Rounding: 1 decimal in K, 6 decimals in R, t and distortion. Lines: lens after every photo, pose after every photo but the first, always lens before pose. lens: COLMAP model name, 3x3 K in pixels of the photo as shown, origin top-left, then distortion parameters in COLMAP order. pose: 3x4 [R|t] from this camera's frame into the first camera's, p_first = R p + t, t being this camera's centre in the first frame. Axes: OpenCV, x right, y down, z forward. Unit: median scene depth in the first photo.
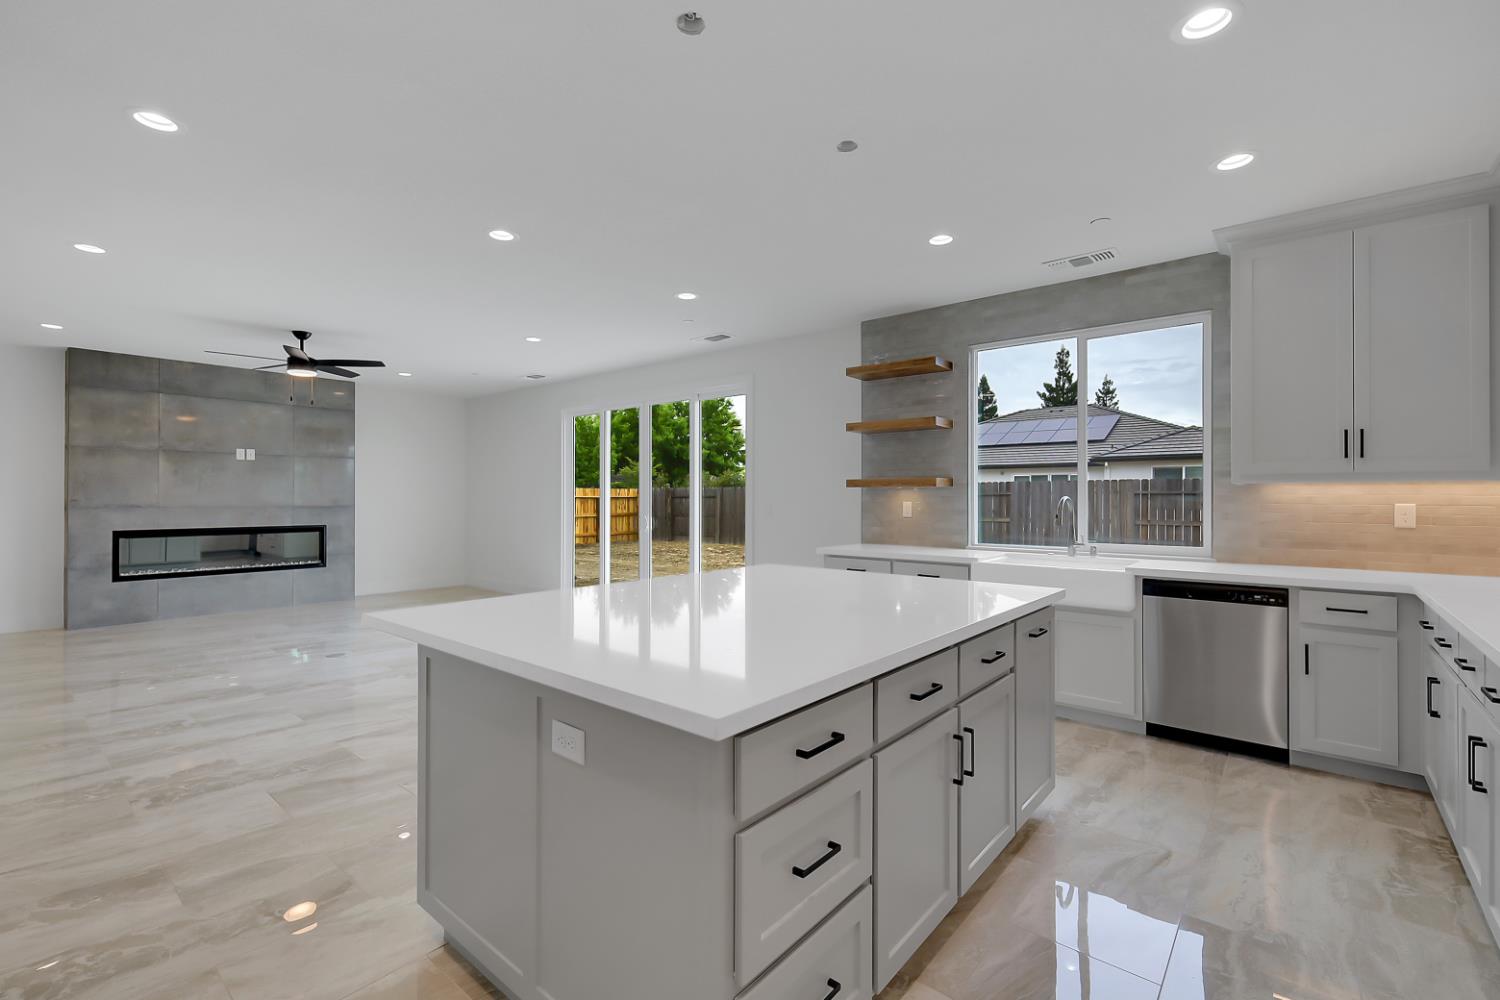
lens RADIAL K [[657.8, 0, 752.4], [0, 657.8, 495.4], [0, 0, 1]] dist [0.000853, -0.000222]
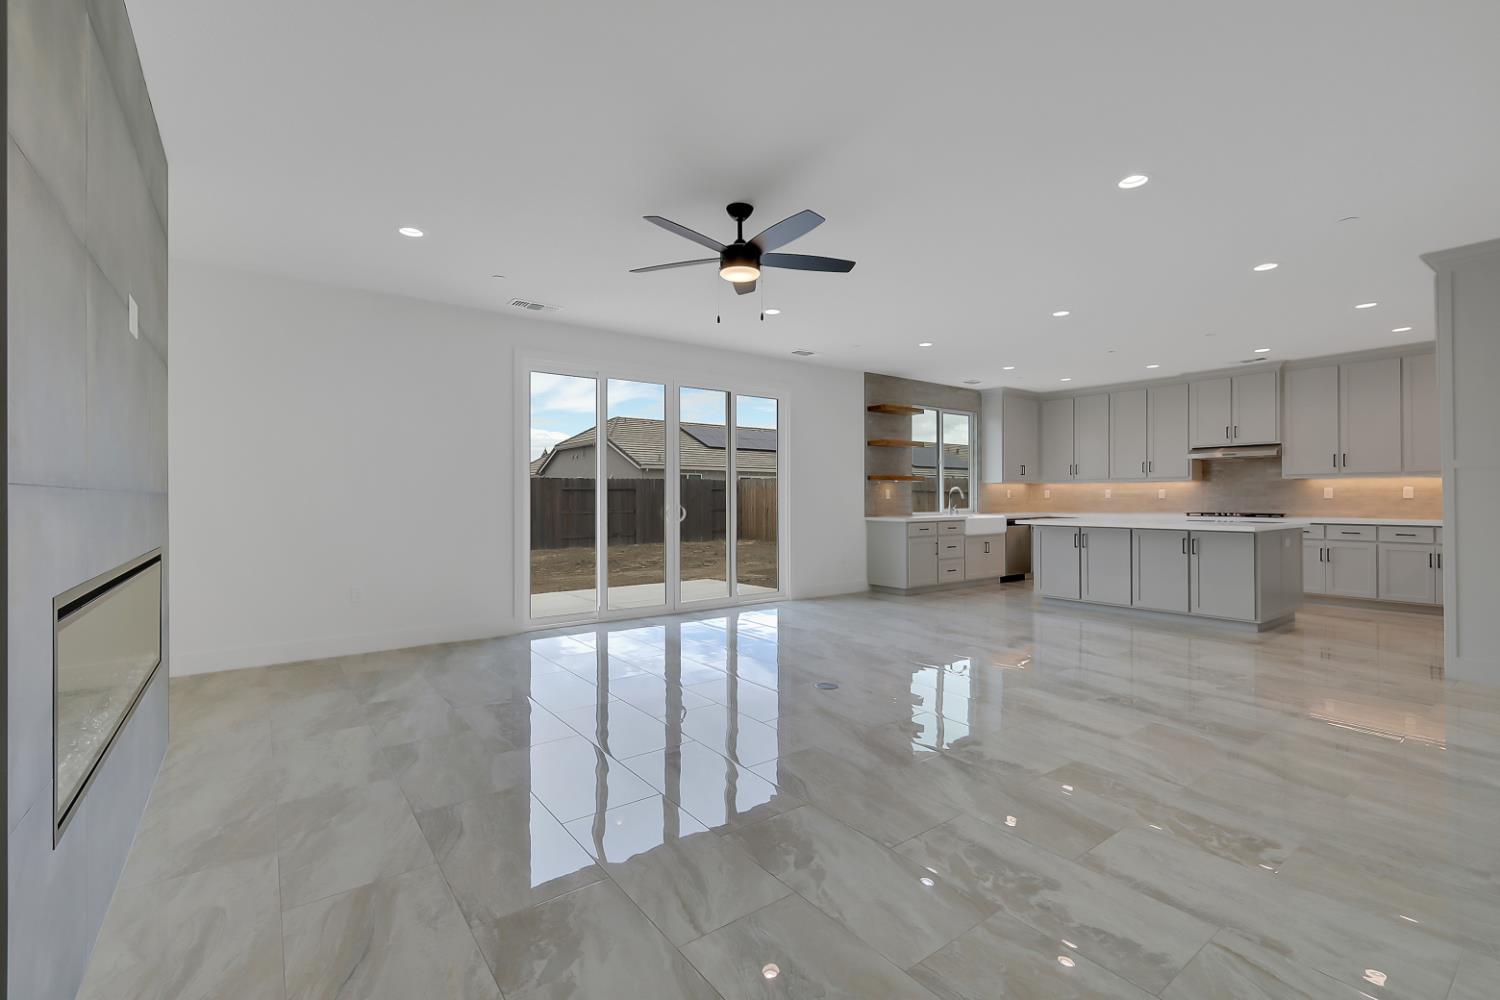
lens RADIAL K [[657.8, 0, 752.4], [0, 657.8, 495.4], [0, 0, 1]] dist [0.000853, -0.000222]
pose [[0.226109, 0.002850, 0.974098, -1.058111], [-0.000170, 0.999996, -0.002886, 0.020864], [-0.974102, 0.000486, 0.226109, 0.697299]]
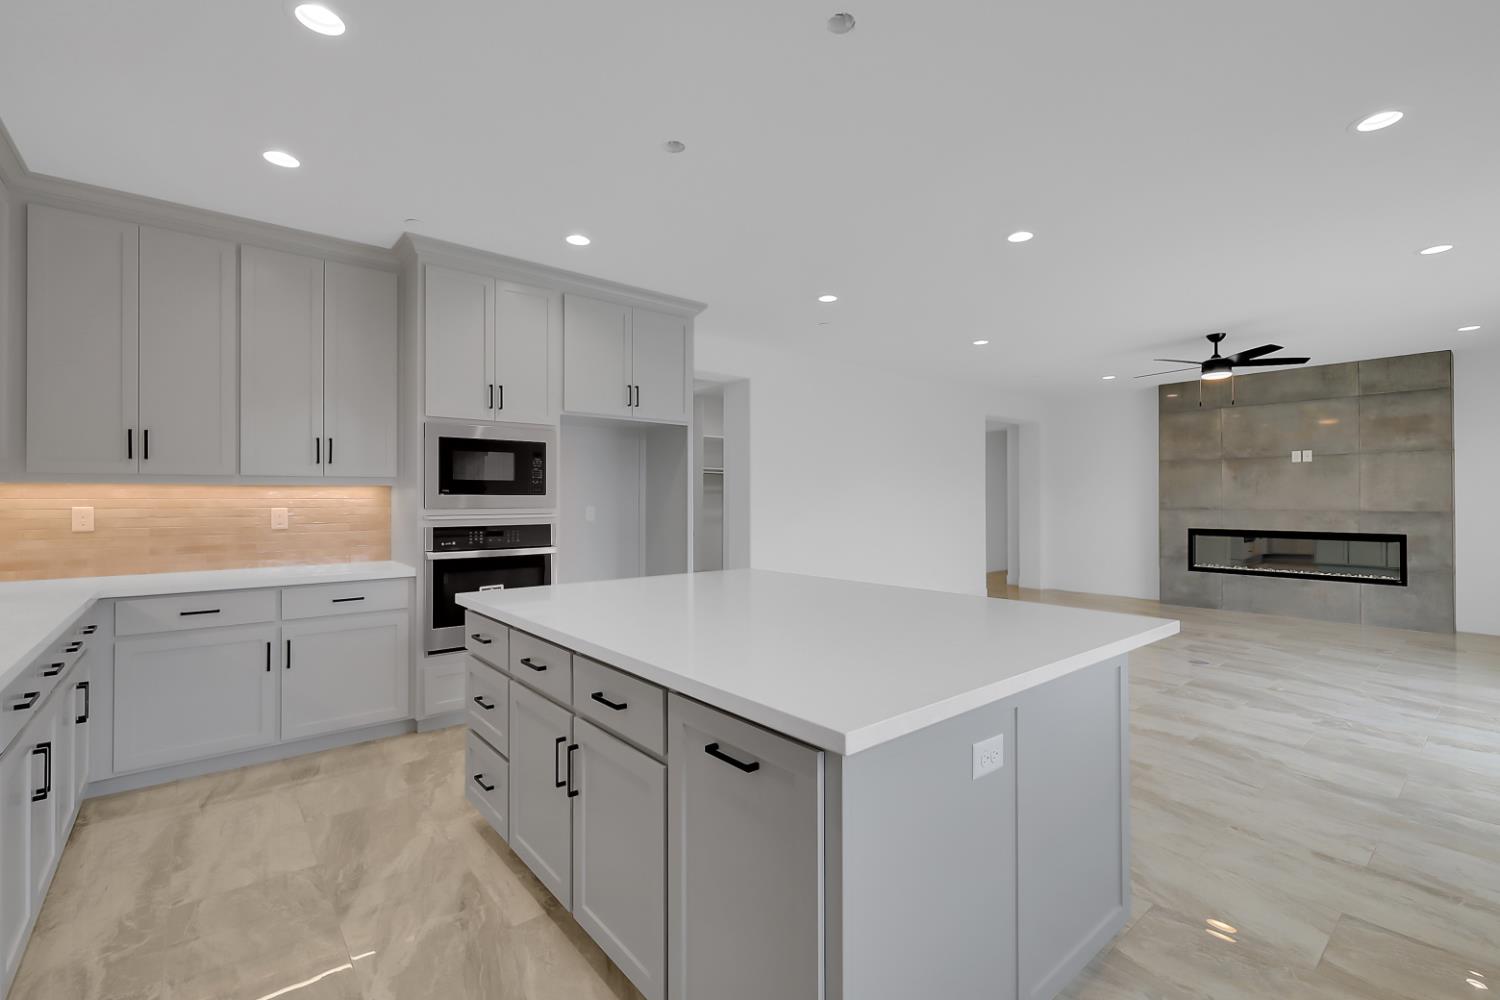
lens RADIAL K [[657.8, 0, 752.4], [0, 657.8, 495.4], [0, 0, 1]] dist [0.000853, -0.000222]
pose [[-0.170416, -0.008950, -0.985332, 0.337470], [0.002344, 0.999952, -0.009489, 0.002352], [0.985369, -0.003927, -0.170387, 0.392808]]
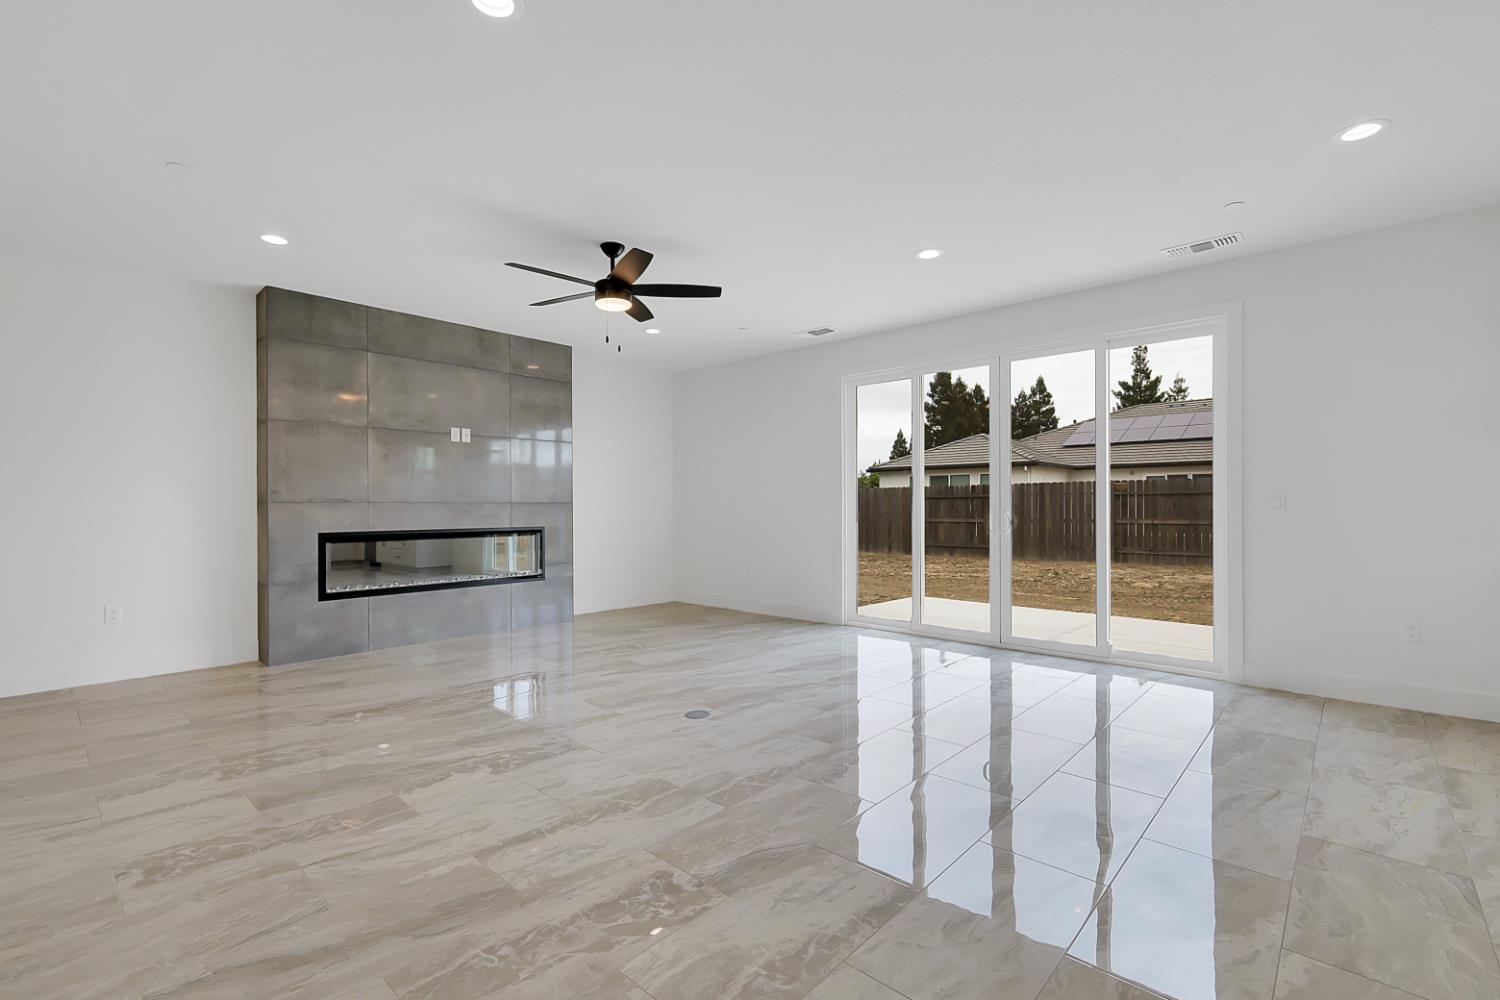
lens RADIAL K [[662.0, 0, 751.7], [0, 662.0, 503.9], [0, 0, 1]] dist [0.001594, 0.000536]
pose [[0.999045, -0.005329, -0.043376, -0.418709], [0.005379, 0.999985, 0.001019, 0.021125], [0.043370, -0.001251, 0.999058, 0.249981]]
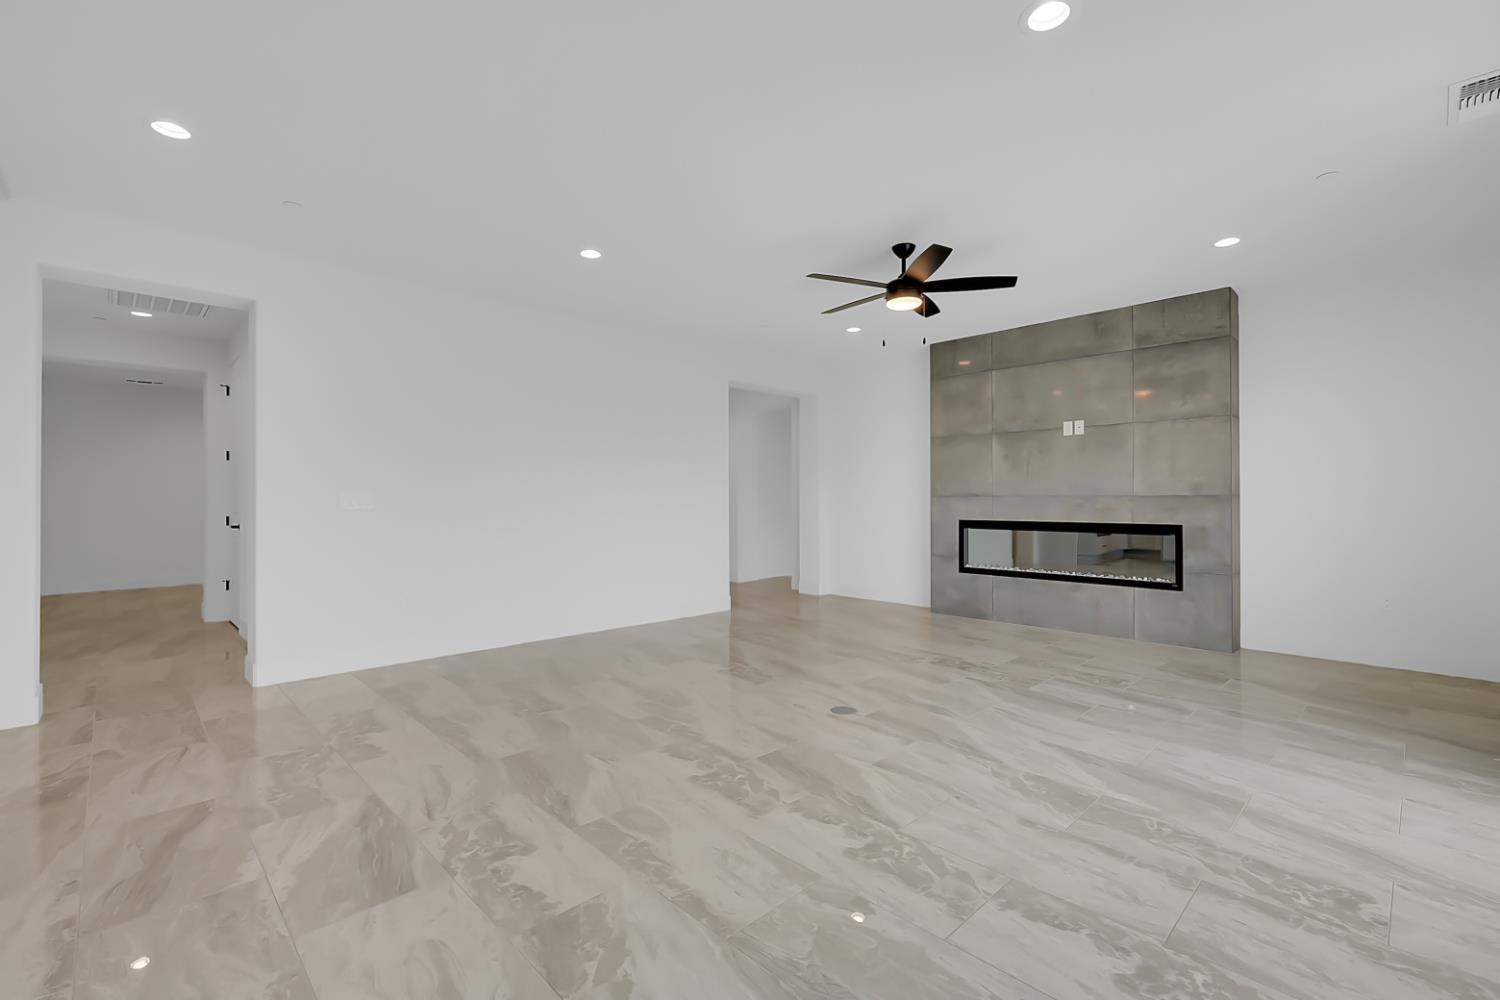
lens RADIAL K [[657.8, 0, 752.4], [0, 657.8, 495.4], [0, 0, 1]] dist [0.000853, -0.000222]
pose [[-0.096379, -0.008064, -0.995312, 0.032320], [0.003799, 0.999957, -0.008469, 0.022740], [0.995337, -0.004598, -0.096344, 0.743245]]
